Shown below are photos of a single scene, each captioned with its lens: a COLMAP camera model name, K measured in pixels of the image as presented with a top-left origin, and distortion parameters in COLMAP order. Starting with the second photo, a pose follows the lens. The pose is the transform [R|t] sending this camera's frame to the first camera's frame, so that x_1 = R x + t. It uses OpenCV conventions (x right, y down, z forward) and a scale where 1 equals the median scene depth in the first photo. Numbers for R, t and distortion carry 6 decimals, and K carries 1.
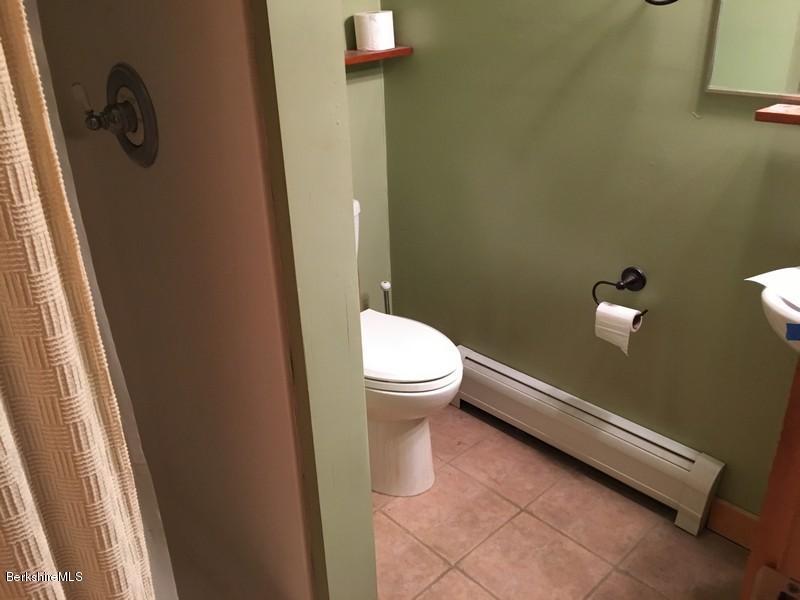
lens RADIAL K [[676.4, 0, 396.2], [0, 676.4, 300.1], [0, 0, 1]] dist [0.071811, -0.084486]
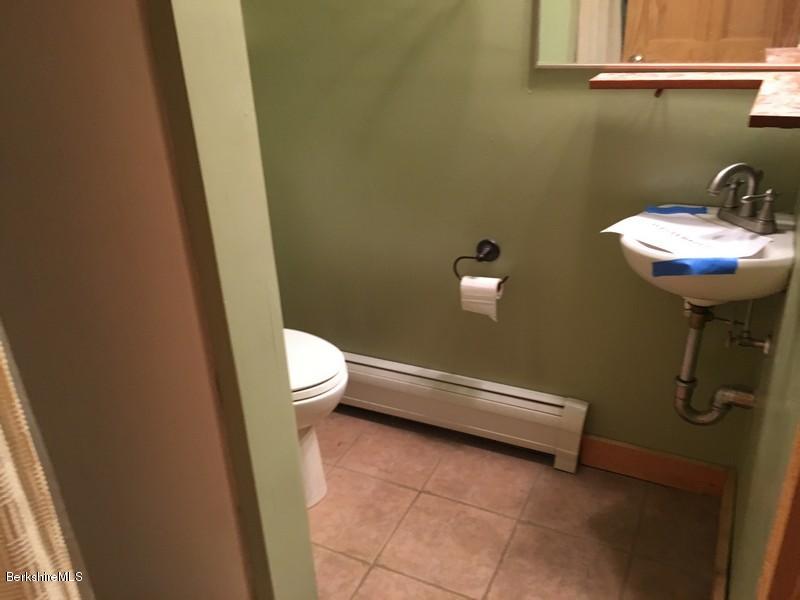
lens RADIAL K [[676.4, 0, 396.2], [0, 676.4, 300.1], [0, 0, 1]] dist [0.071811, -0.084486]
pose [[0.935687, -0.166362, 0.311149, -0.125449], [0.169232, 0.985413, 0.017956, 0.002398], [-0.309598, 0.035855, 0.950191, 0.040988]]
